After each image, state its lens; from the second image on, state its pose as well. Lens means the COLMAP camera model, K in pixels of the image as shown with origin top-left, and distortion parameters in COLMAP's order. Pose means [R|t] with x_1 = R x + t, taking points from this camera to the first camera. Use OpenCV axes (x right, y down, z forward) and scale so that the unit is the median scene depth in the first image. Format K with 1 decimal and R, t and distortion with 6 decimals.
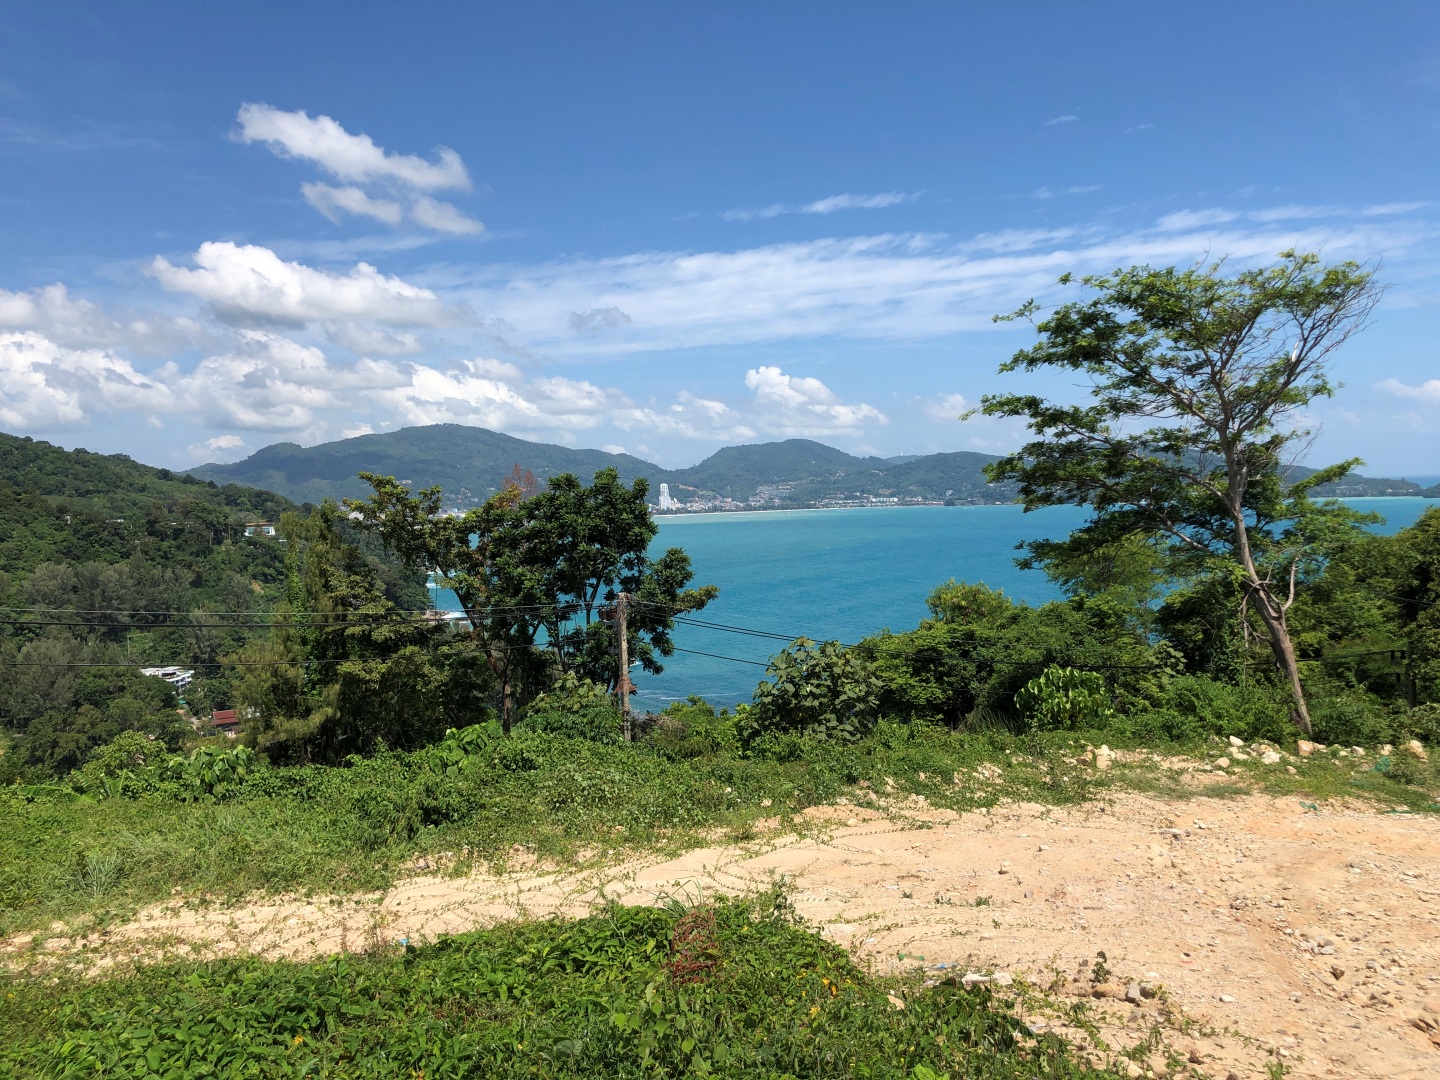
lens RADIAL K [[1171.6, 0, 722.1], [0, 1171.6, 524.9], [0, 0, 1]] dist [0.003852, -0.008706]
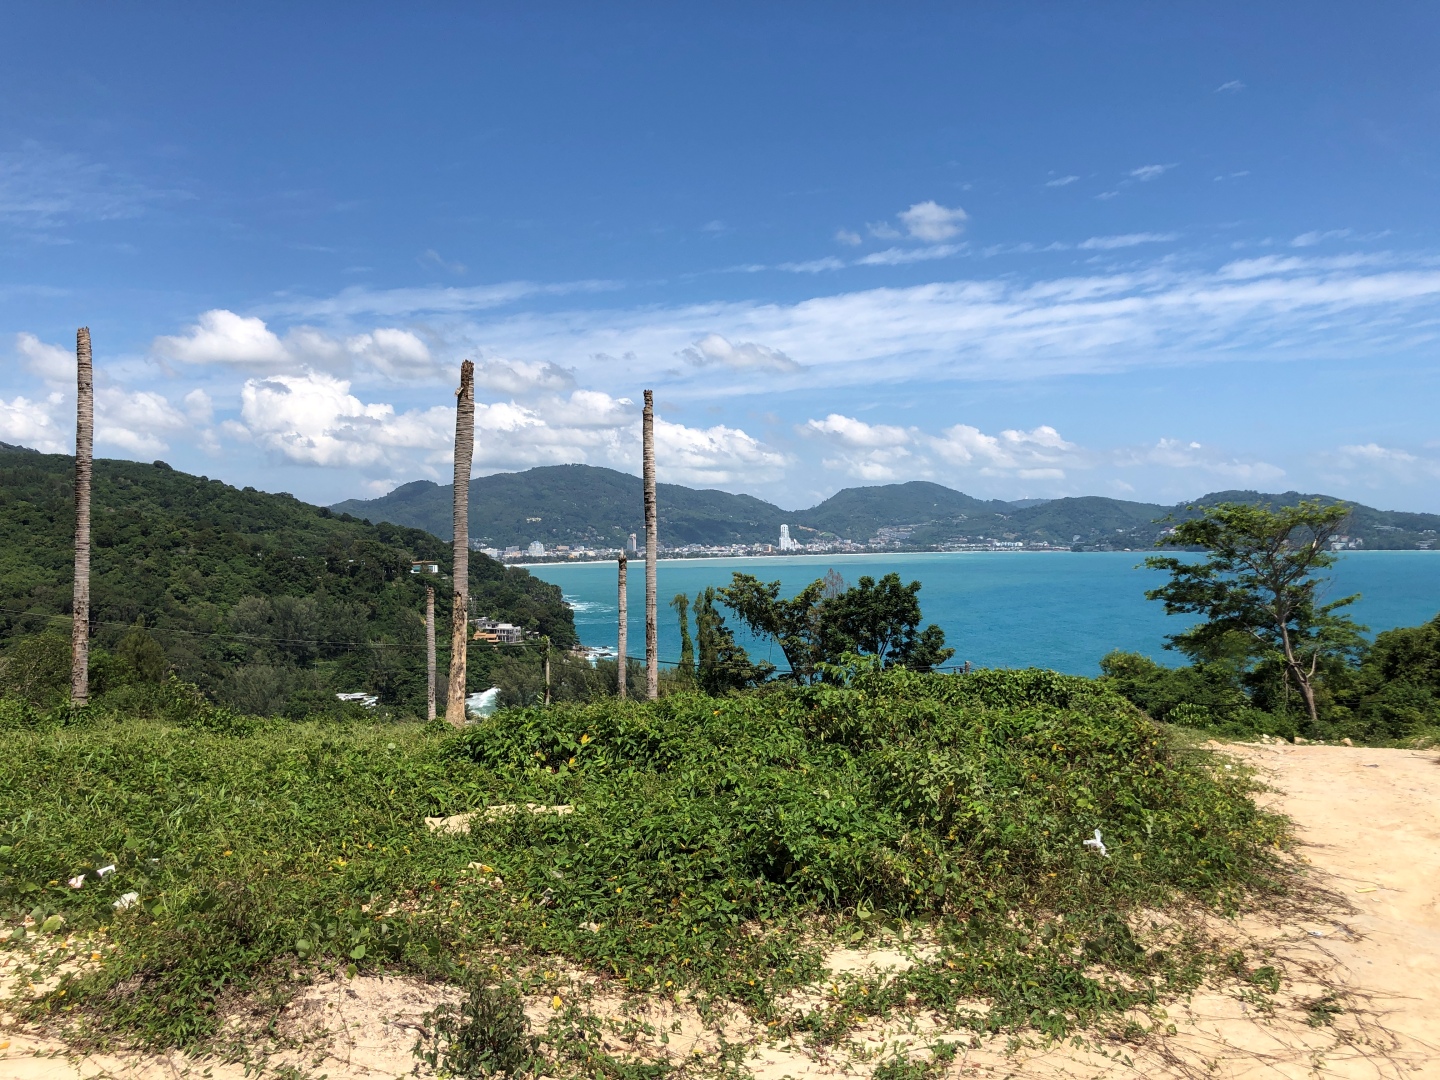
lens RADIAL K [[1168.4, 0, 720.0], [0, 1168.4, 540.0], [0, 0, 1]] dist [-0.004384, -0.006283]
pose [[0.994404, 0.015448, -0.104508, -0.167459], [-0.017742, 0.999621, -0.021058, -0.056384], [0.104143, 0.022794, 0.994301, -0.598406]]
